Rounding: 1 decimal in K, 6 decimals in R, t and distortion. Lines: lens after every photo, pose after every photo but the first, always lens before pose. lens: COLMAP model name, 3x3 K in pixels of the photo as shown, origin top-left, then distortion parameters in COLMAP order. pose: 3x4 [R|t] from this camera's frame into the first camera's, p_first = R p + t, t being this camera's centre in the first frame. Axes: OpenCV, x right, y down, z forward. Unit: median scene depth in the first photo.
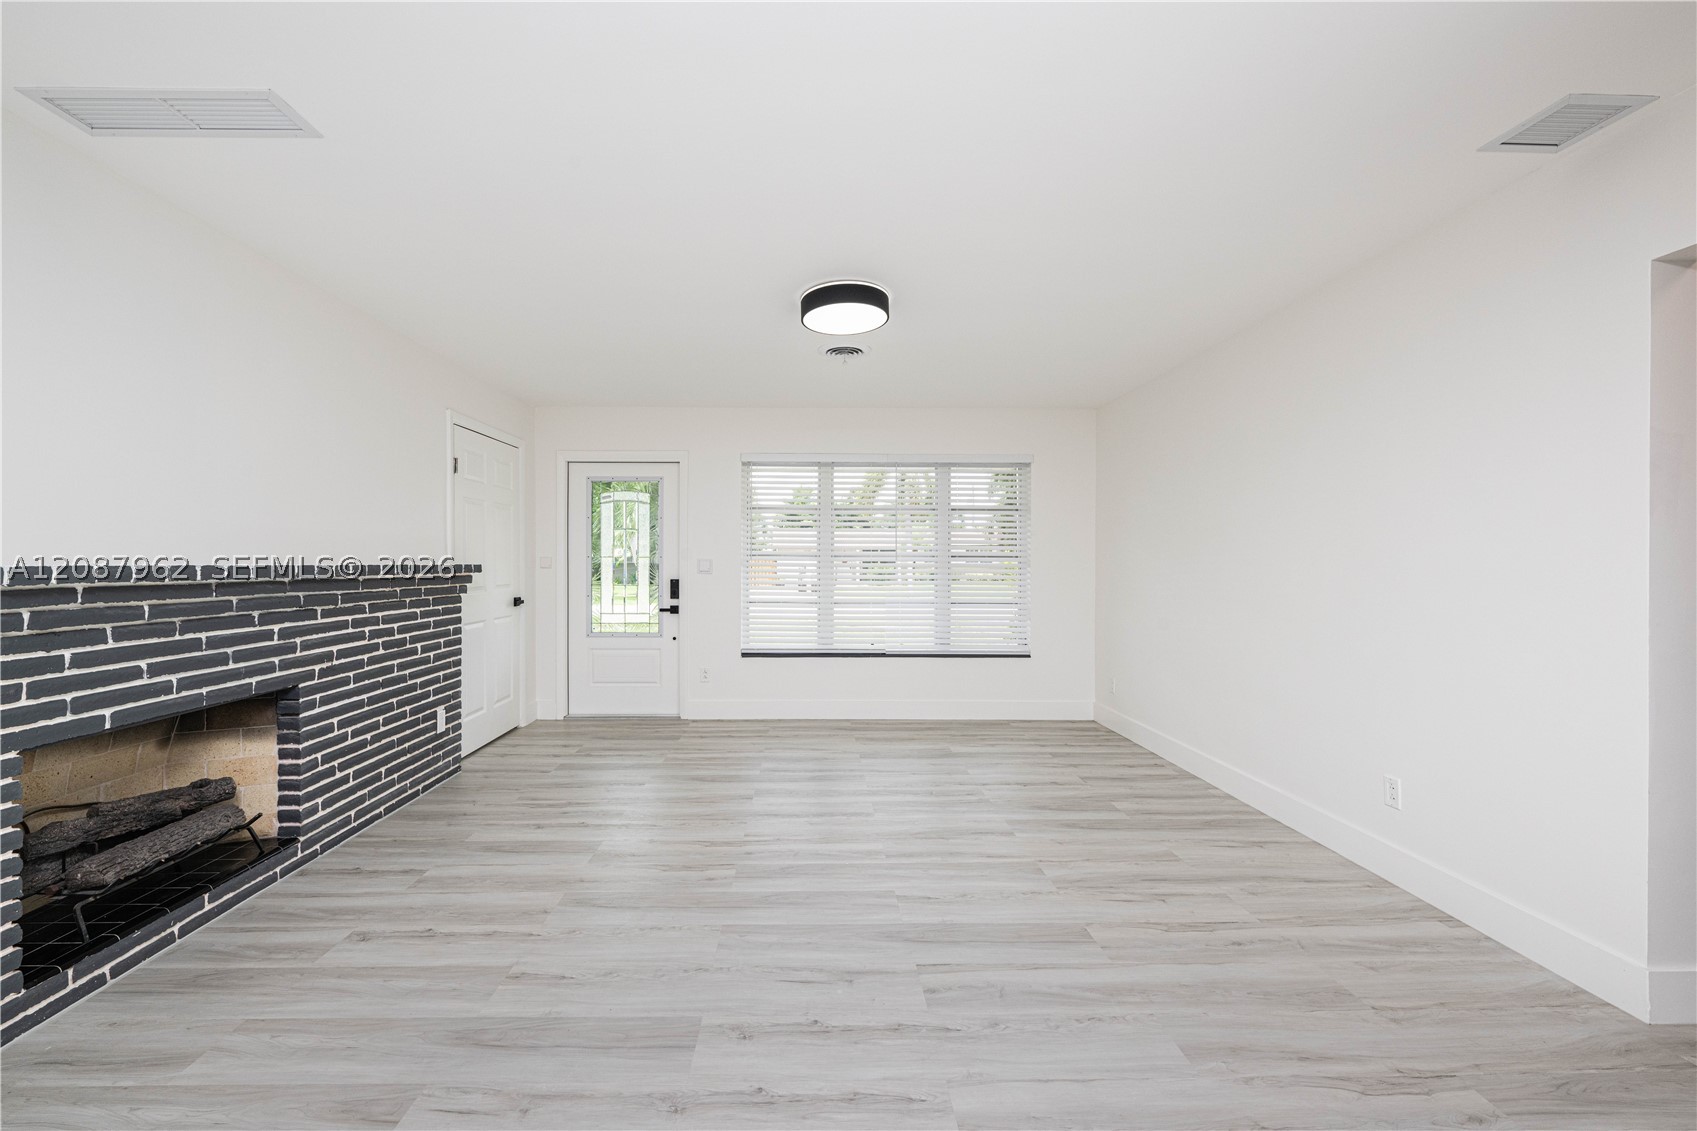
lens RADIAL K [[676.3, 0, 817.3], [0, 676.3, 568.3], [0, 0, 1]] dist [-0.001996, -0.000168]
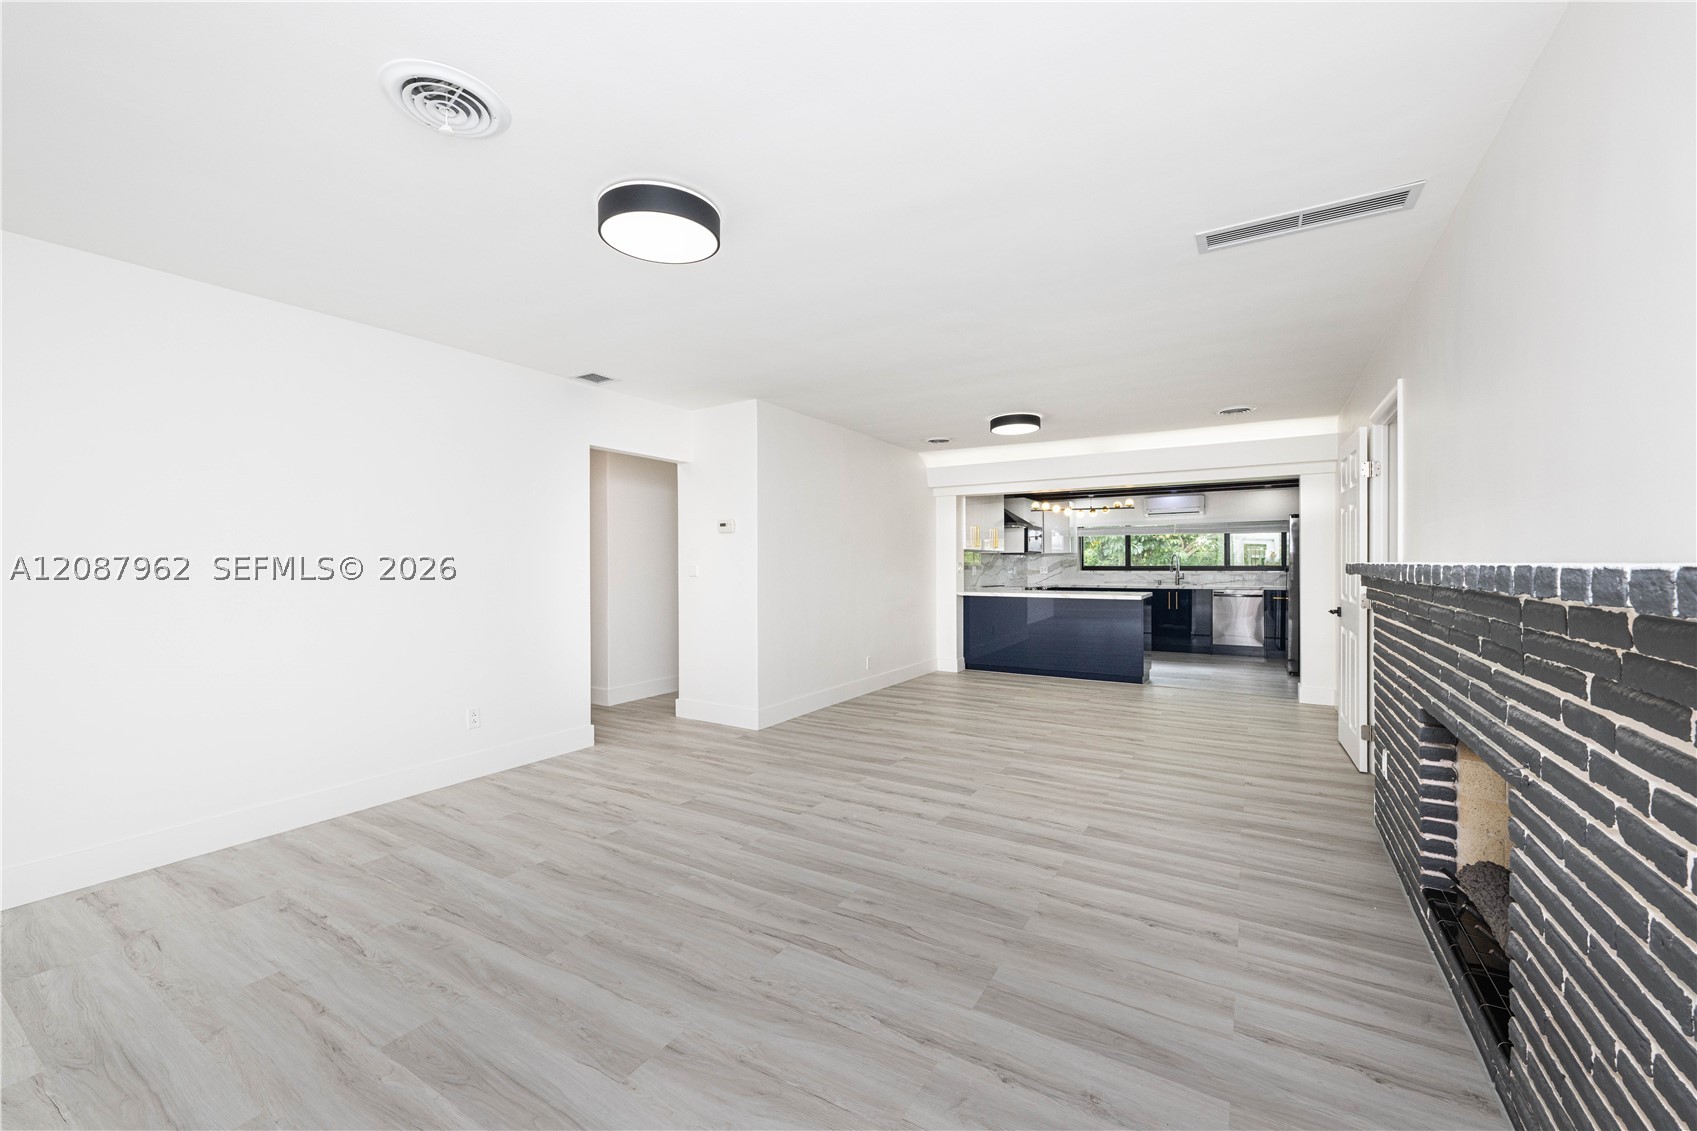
lens RADIAL K [[670.8, 0, 841.3], [0, 670.8, 563.7], [0, 0, 1]] dist [0.000746, -0.000156]
pose [[-0.844844, 0.002760, 0.535006, -0.642153], [0.007101, 0.999956, 0.006055, -0.013195], [-0.534966, 0.008915, -0.844827, 1.860701]]
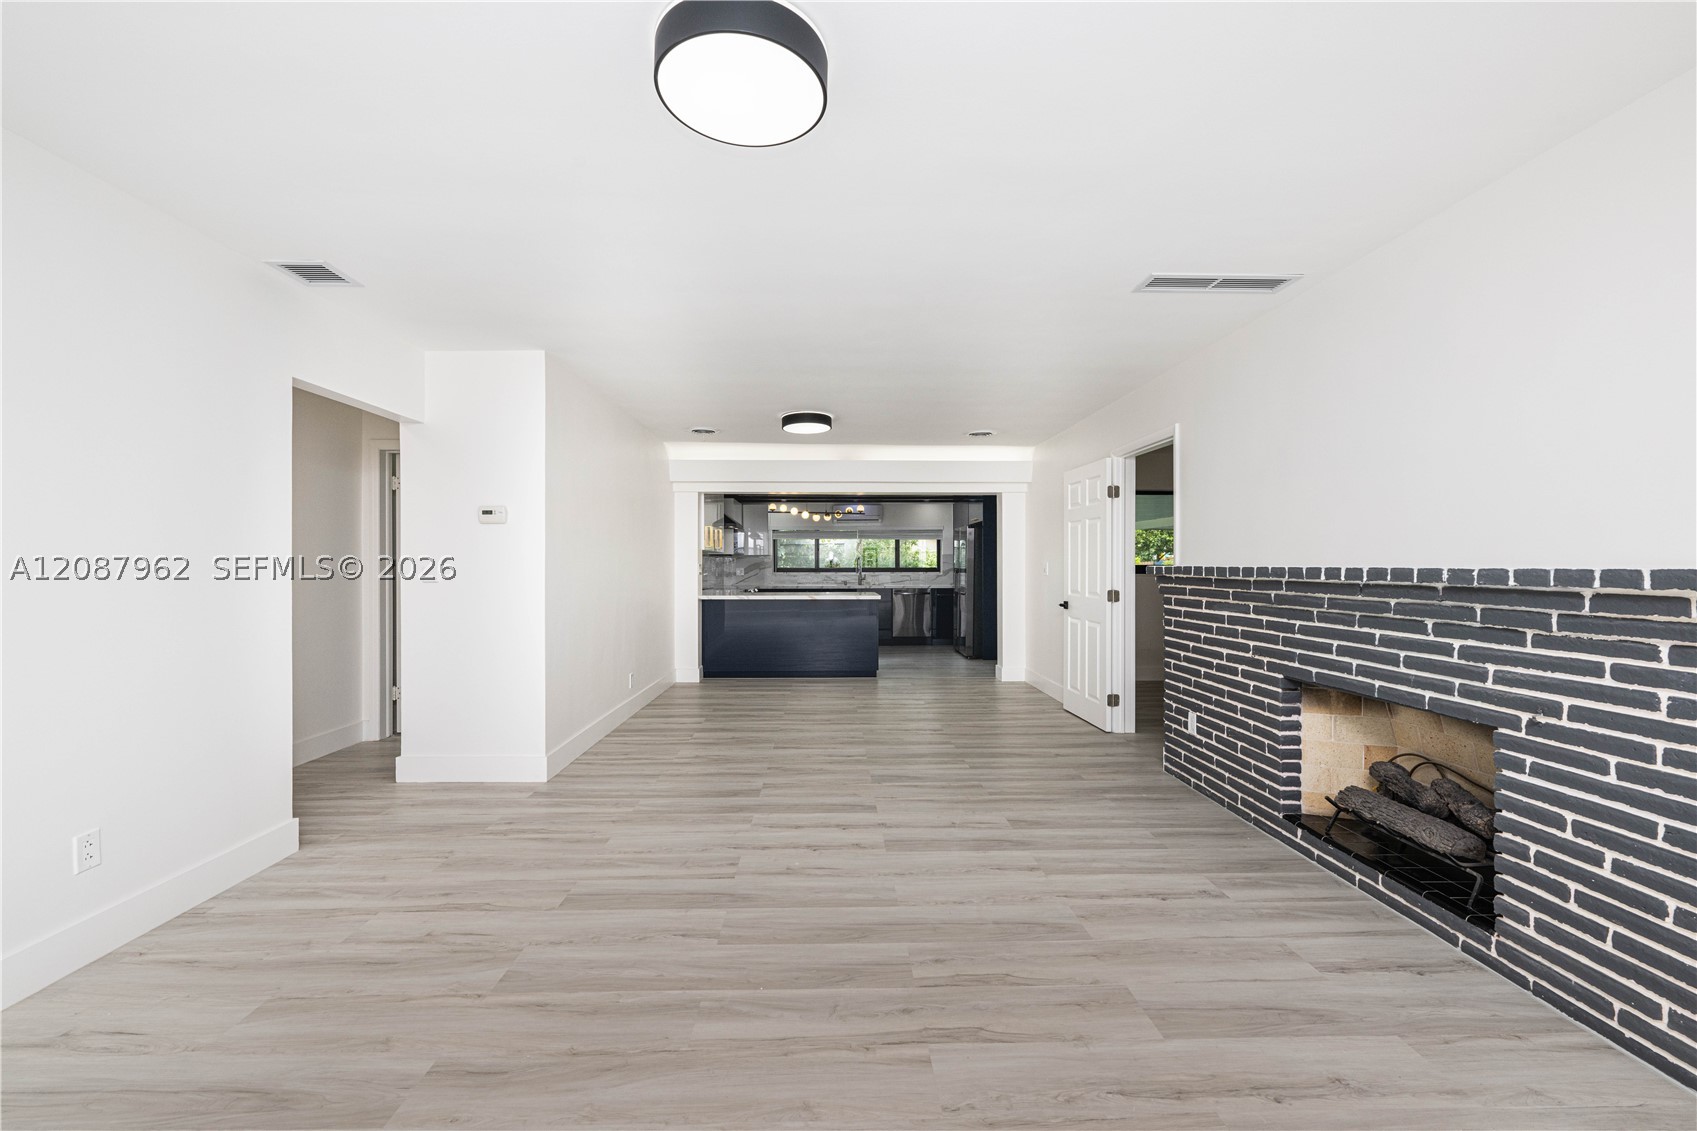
lens RADIAL K [[672.0, 0, 843.2], [0, 672.0, 564.8], [0, 0, 1]] dist [-0.001733, -0.000026]
pose [[-0.999926, 0.000038, -0.012147, -0.036081], [-0.000054, 0.999971, 0.007581, -0.014751], [0.012147, 0.007581, -0.999897, 1.851586]]
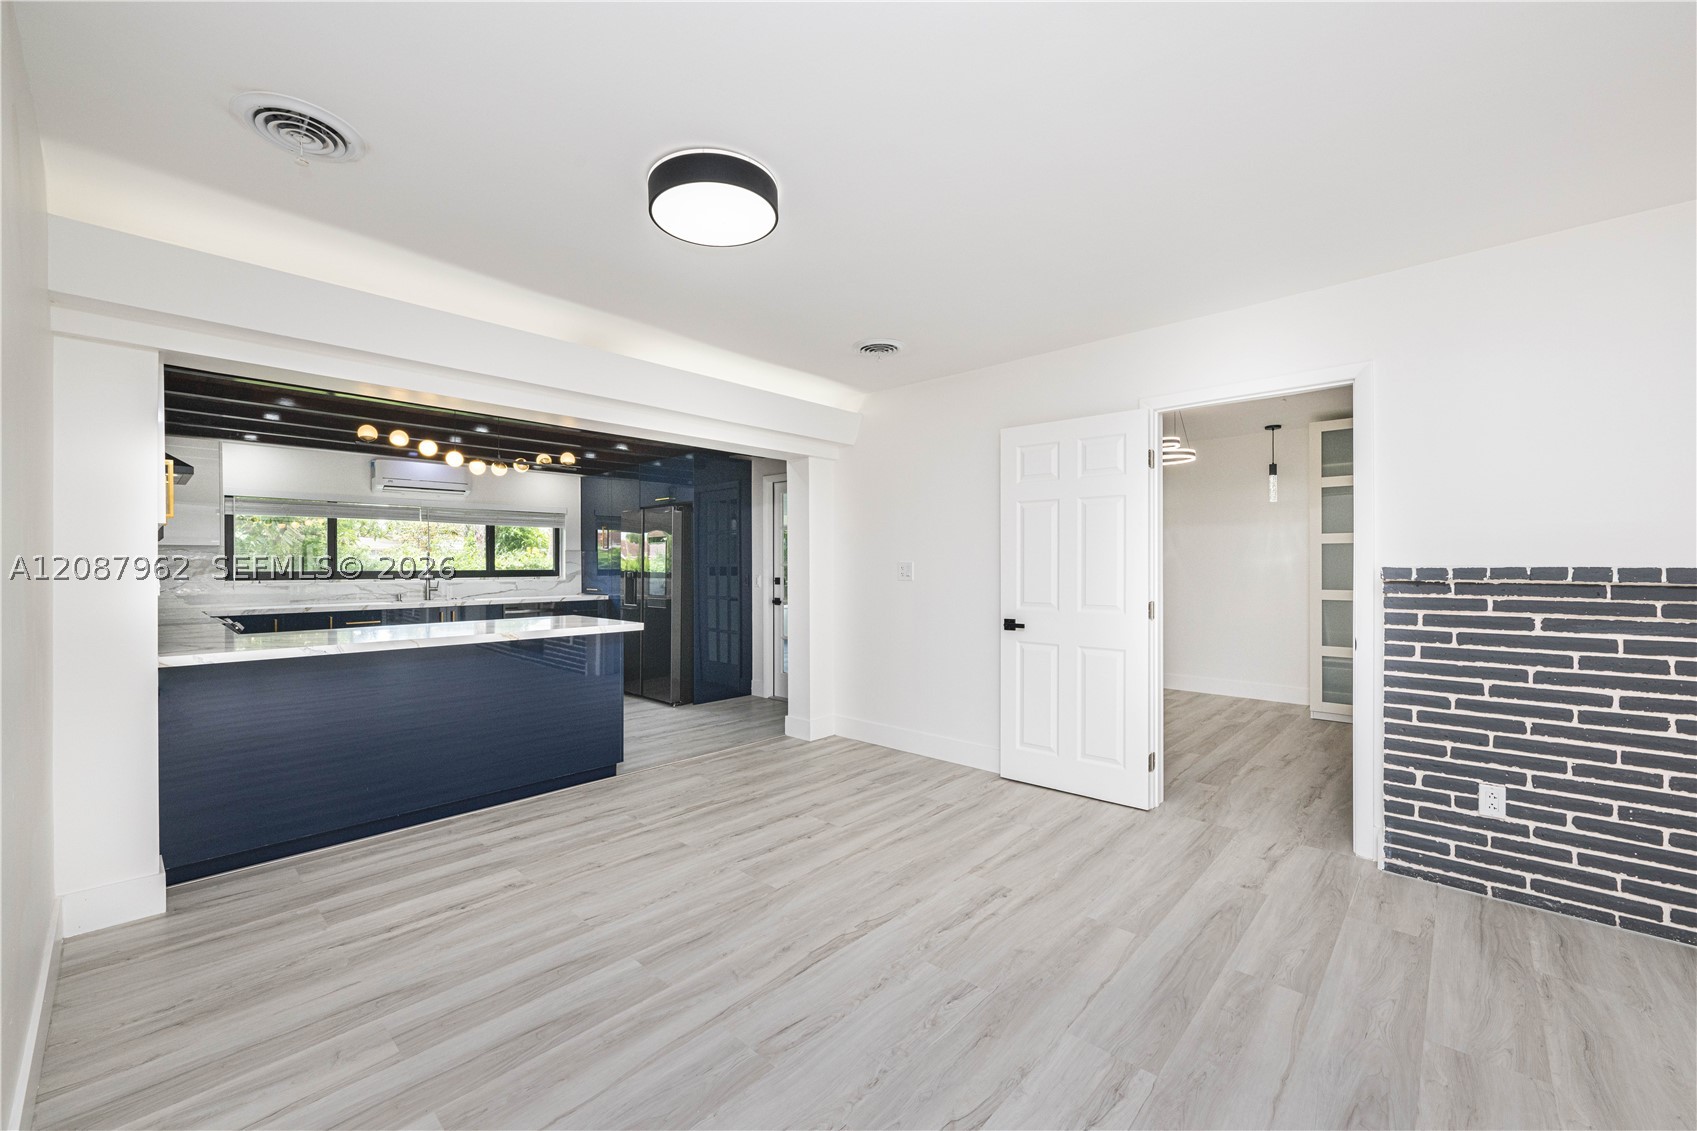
lens RADIAL K [[668.9, 0, 841.7], [0, 668.9, 563.0], [0, 0, 1]] dist [-0.000652, -0.000199]
pose [[-0.694455, 0.002337, -0.719532, 0.549396], [-0.002296, 0.999982, 0.005464, -0.009532], [0.719533, 0.005446, -0.694437, 0.396841]]
